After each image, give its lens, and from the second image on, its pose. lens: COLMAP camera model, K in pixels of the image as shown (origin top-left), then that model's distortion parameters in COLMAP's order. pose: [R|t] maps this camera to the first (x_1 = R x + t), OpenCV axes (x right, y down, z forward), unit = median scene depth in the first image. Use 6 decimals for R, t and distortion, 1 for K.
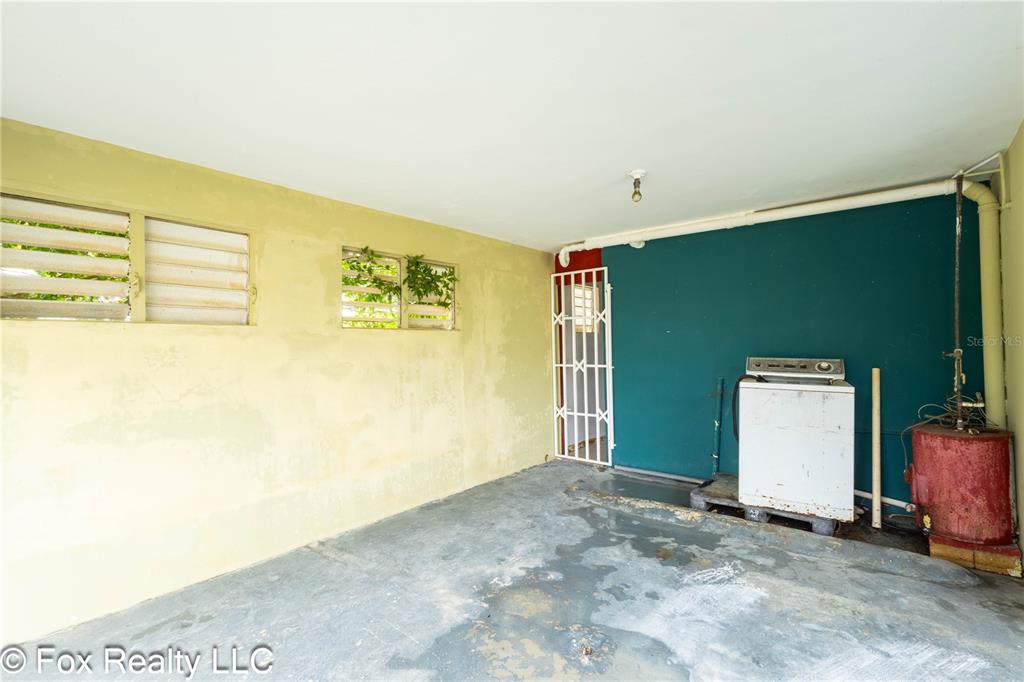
lens RADIAL K [[473.3, 0, 512.8], [0, 473.3, 343.5], [0, 0, 1]] dist [0.016138, -0.000224]
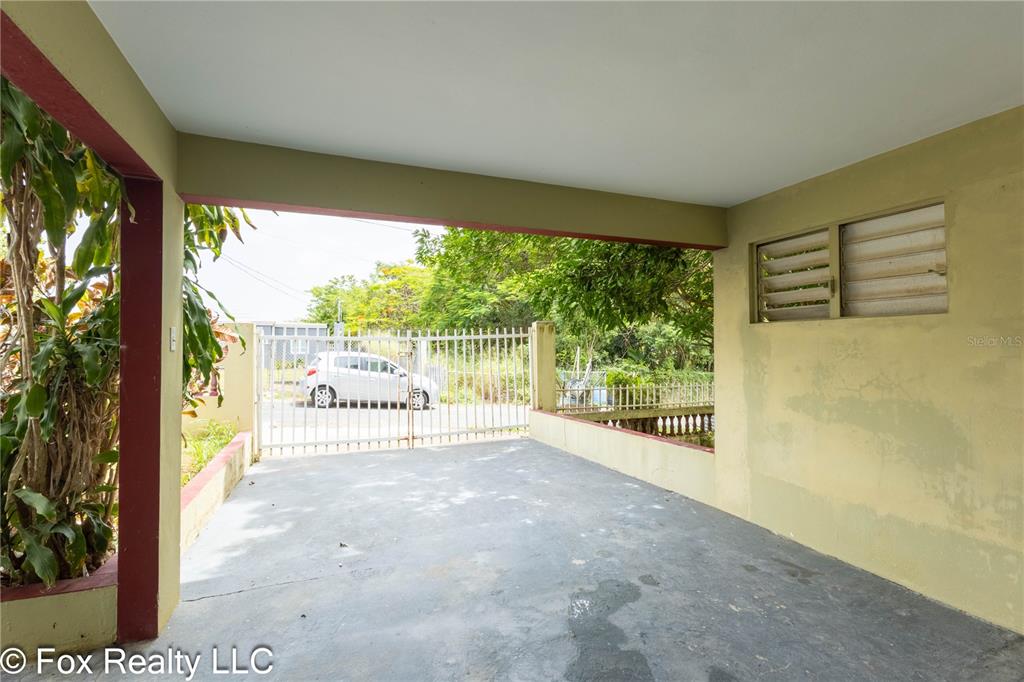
lens RADIAL K [[473.3, 0, 511.1], [0, 473.3, 340.6], [0, 0, 1]] dist [0.016138, -0.000224]
pose [[-0.473023, 0.013527, -0.880946, 0.531543], [0.023053, 0.999730, 0.002972, -0.010501], [0.880748, -0.018902, -0.473207, 0.738698]]
